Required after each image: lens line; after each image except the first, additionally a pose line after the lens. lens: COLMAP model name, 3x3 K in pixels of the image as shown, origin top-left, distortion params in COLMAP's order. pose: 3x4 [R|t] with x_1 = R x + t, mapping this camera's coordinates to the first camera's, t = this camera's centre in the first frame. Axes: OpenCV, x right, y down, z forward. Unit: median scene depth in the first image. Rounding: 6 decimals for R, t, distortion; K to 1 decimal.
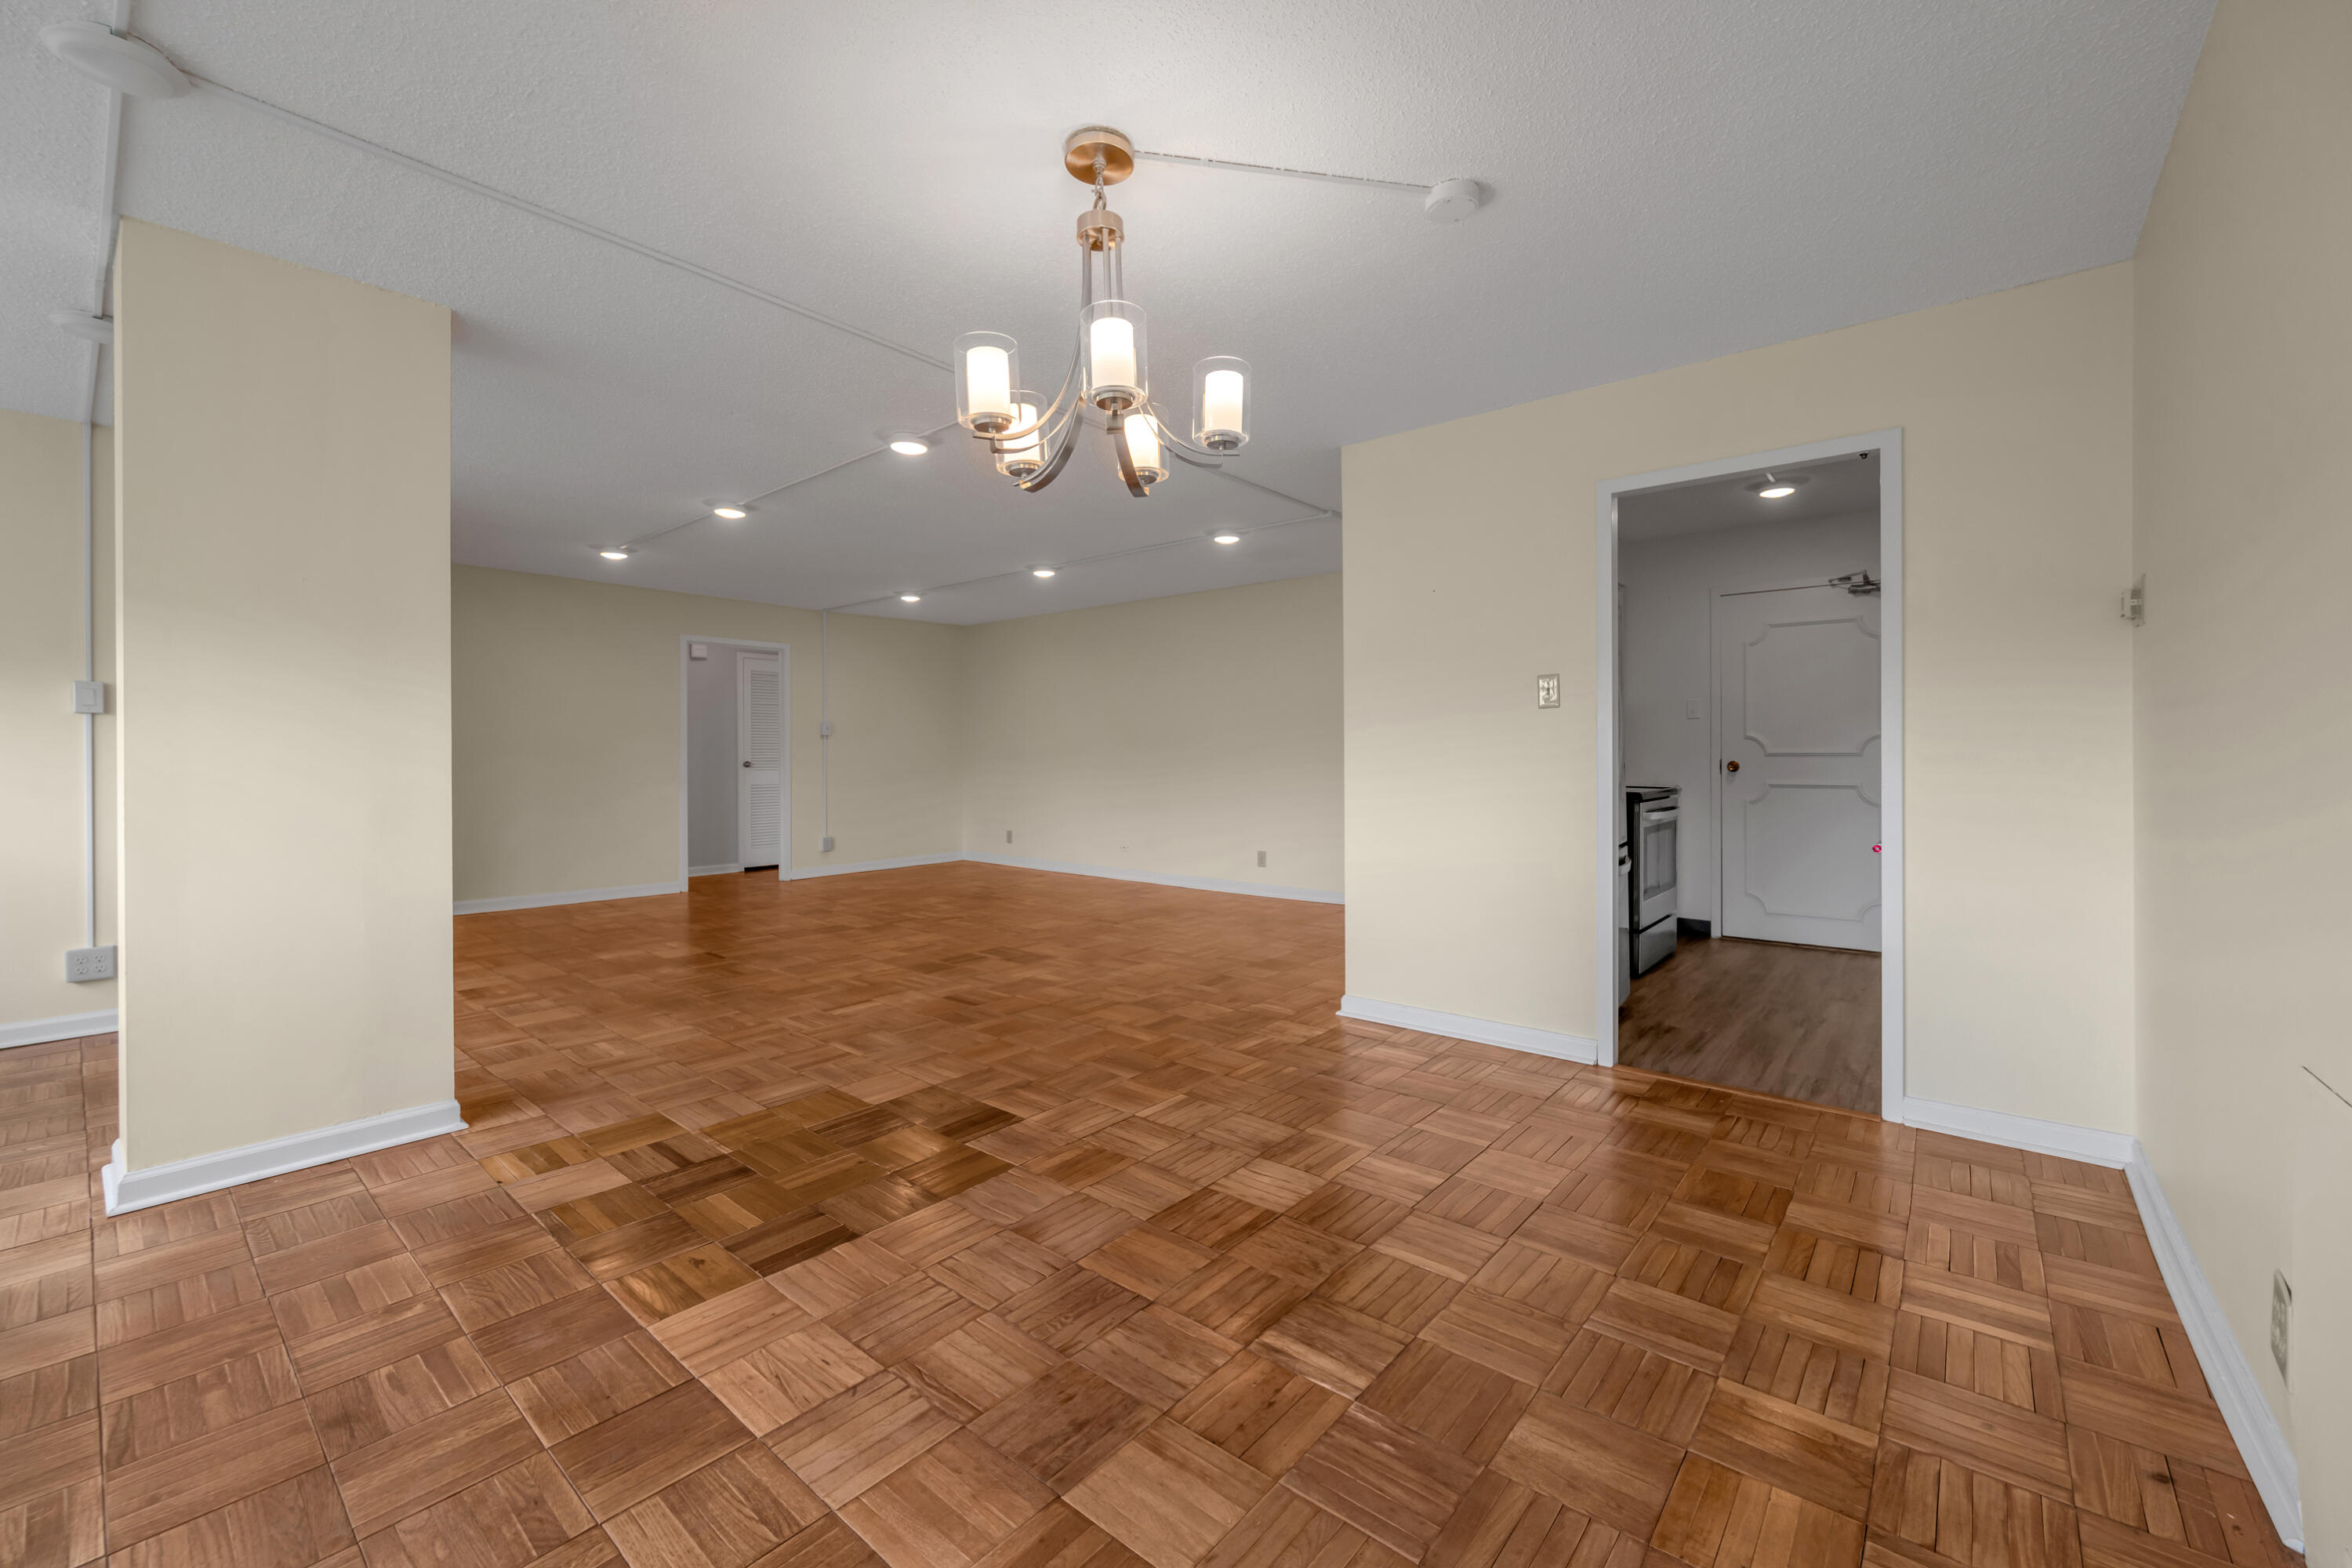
lens RADIAL K [[940.0, 0, 1184.7], [0, 940.0, 744.8], [0, 0, 1]] dist [0.000008, 0.000010]
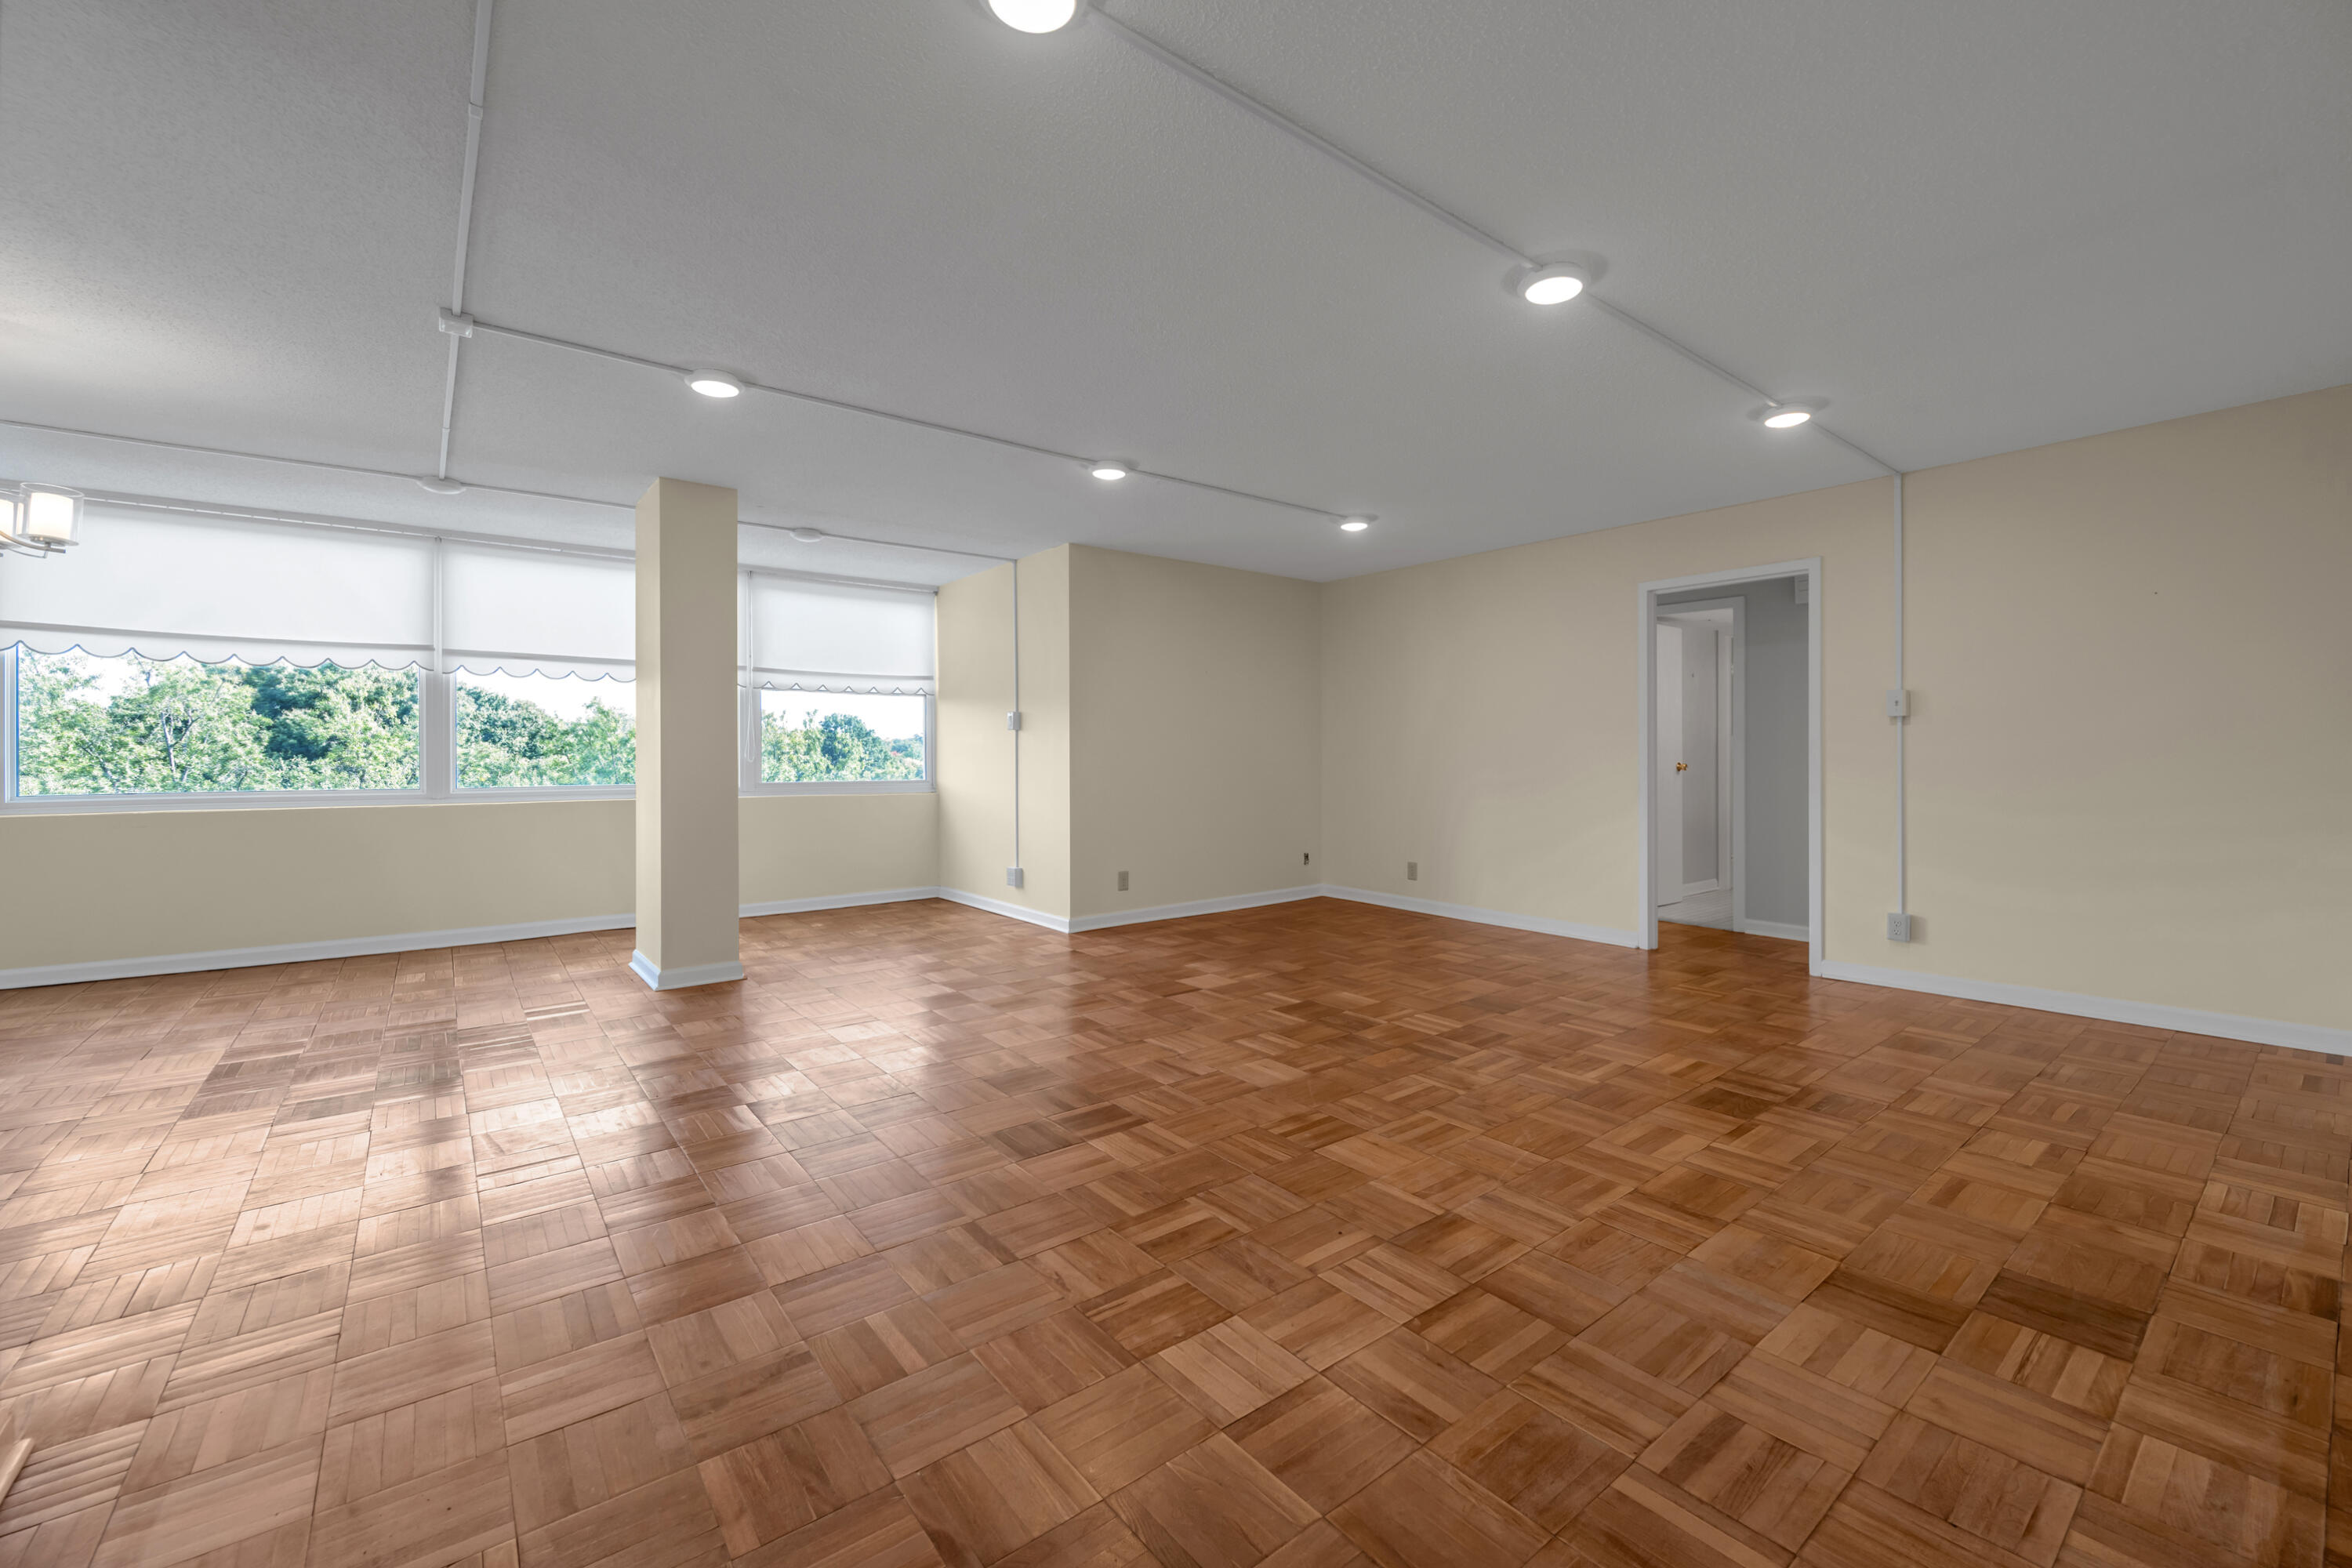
lens RADIAL K [[968.6, 0, 1200.6], [0, 968.6, 765.7], [0, 0, 1]] dist [-0.001283, -0.000228]
pose [[-0.194686, 0.013356, -0.980775, 0.277408], [0.010245, 0.999880, 0.011582, 0.009332], [0.980812, -0.007793, -0.194799, 0.967267]]
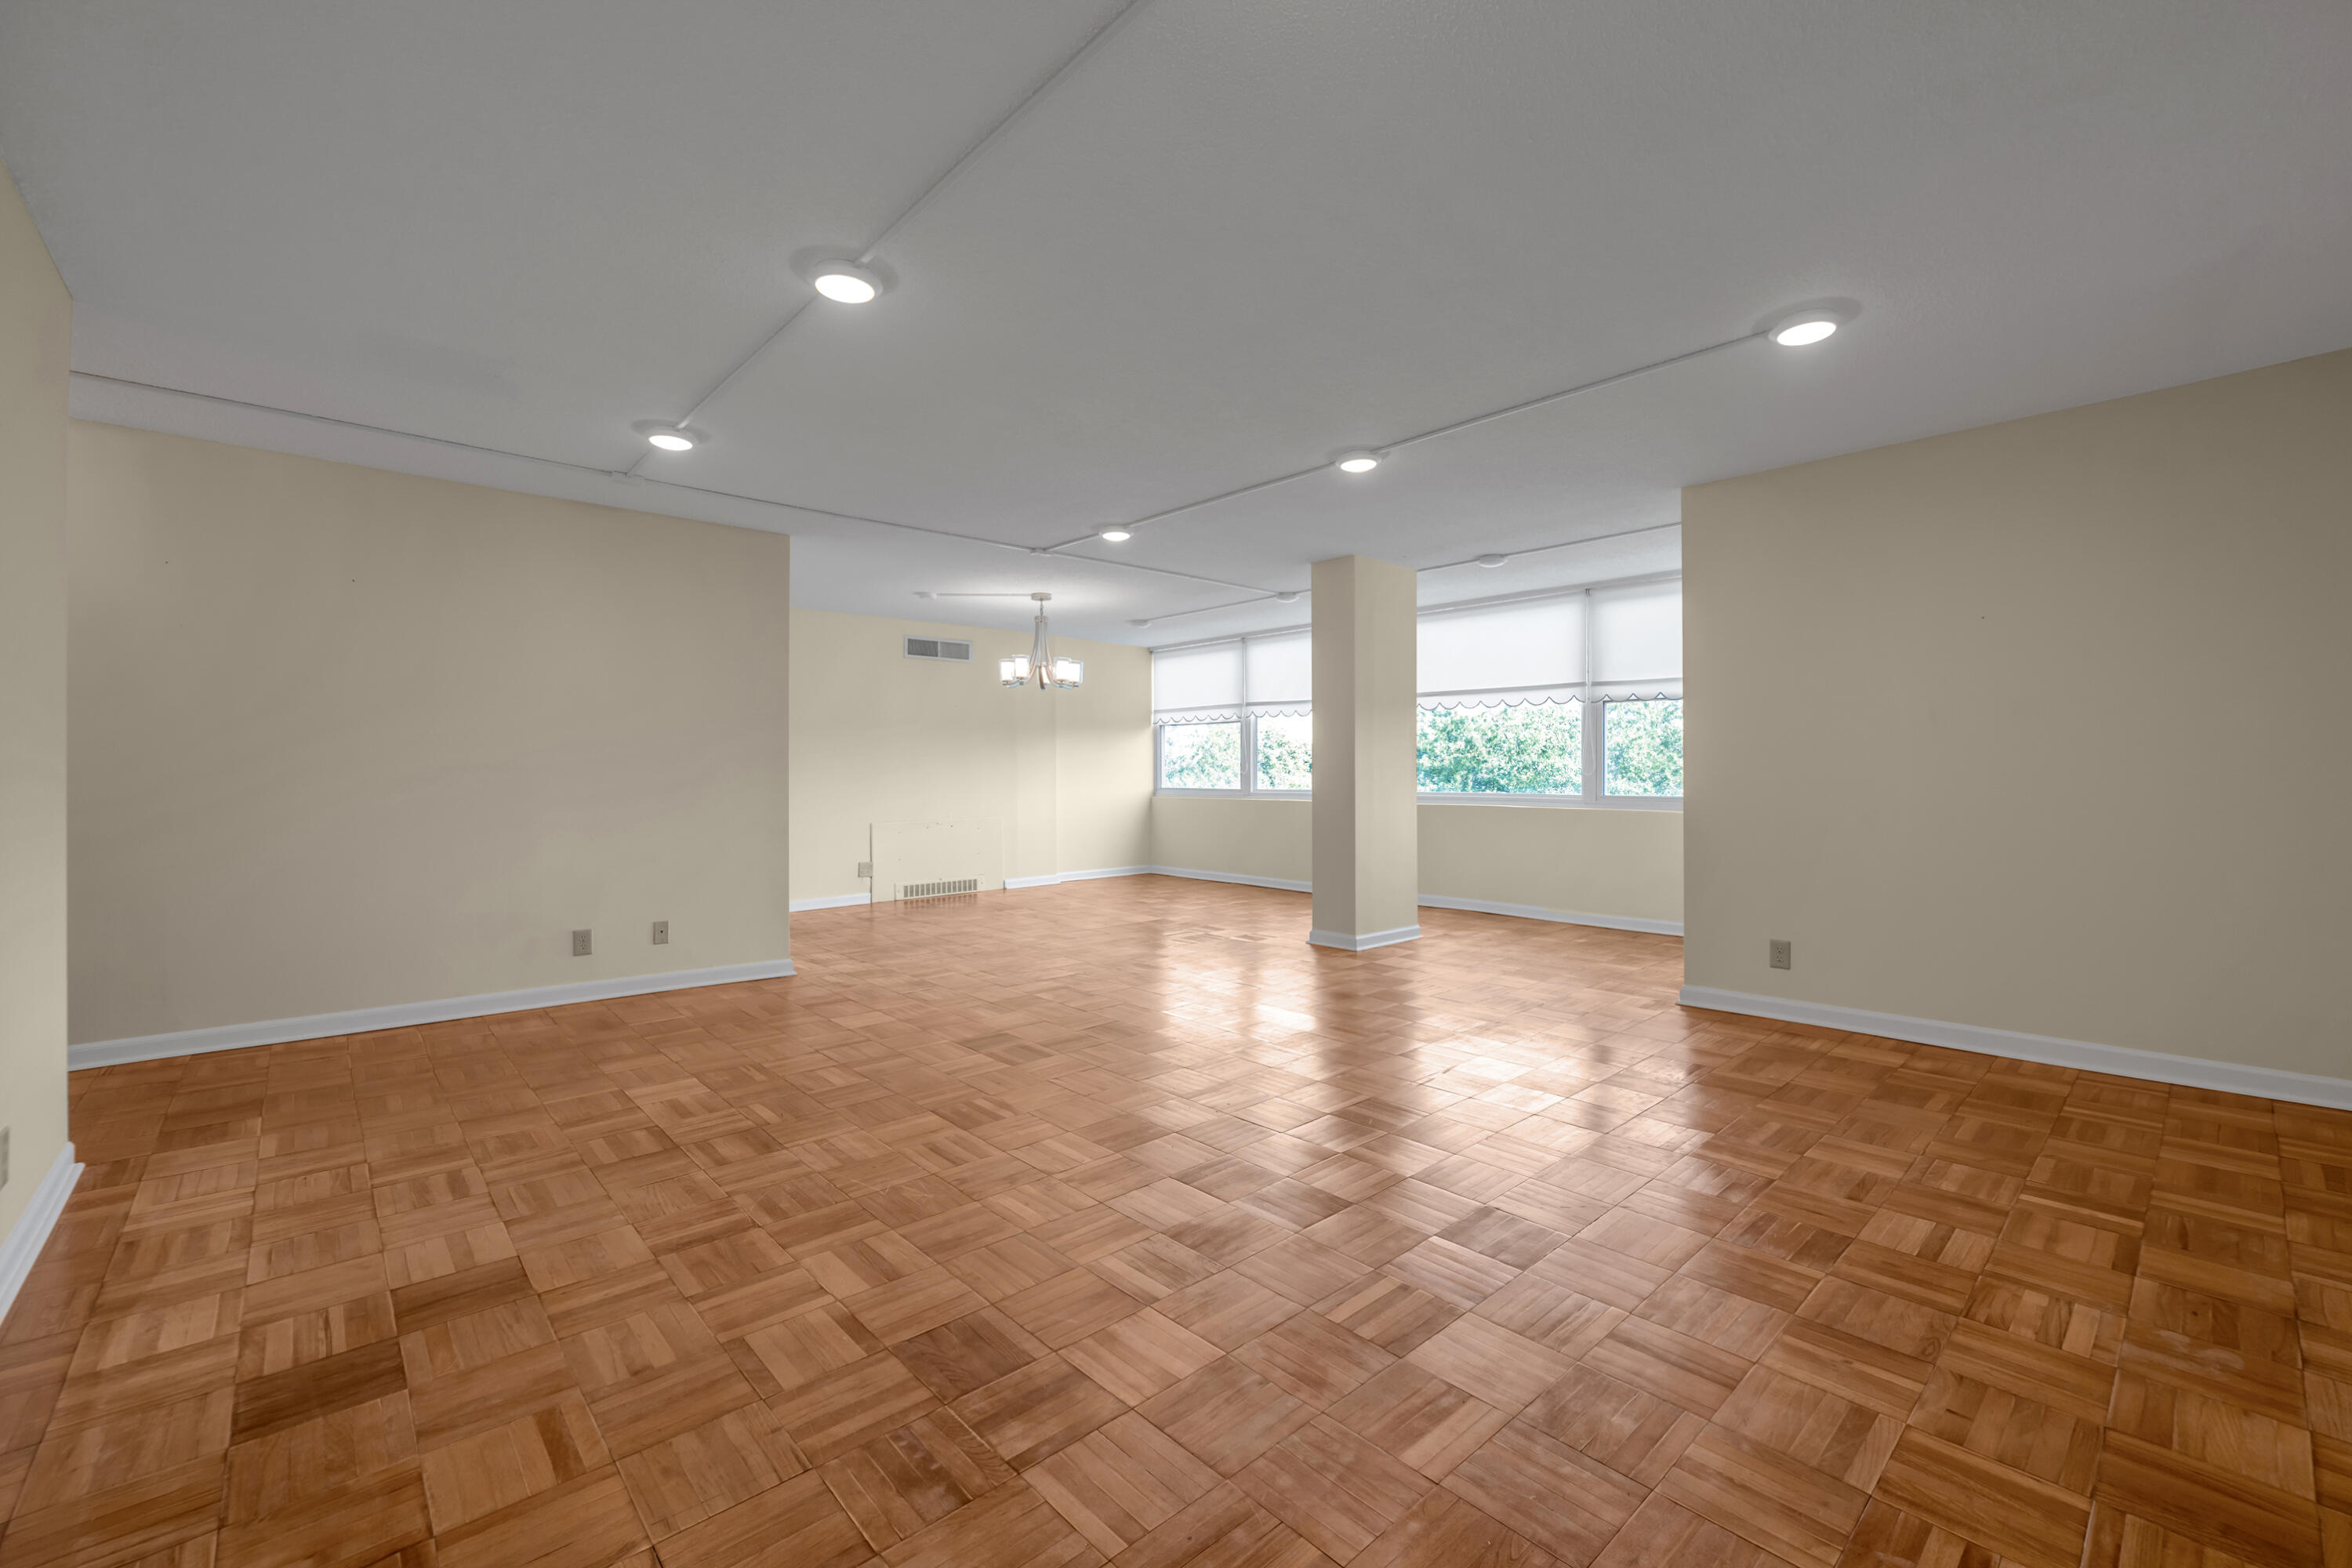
lens RADIAL K [[960.8, 0, 1177.8], [0, 960.8, 781.0], [0, 0, 1]] dist [-0.002129, -0.000606]
pose [[-0.989881, 0.005452, 0.141796, -0.343185], [0.005963, 0.999977, 0.003181, 0.013096], [-0.141775, 0.003994, -0.989891, 1.401175]]
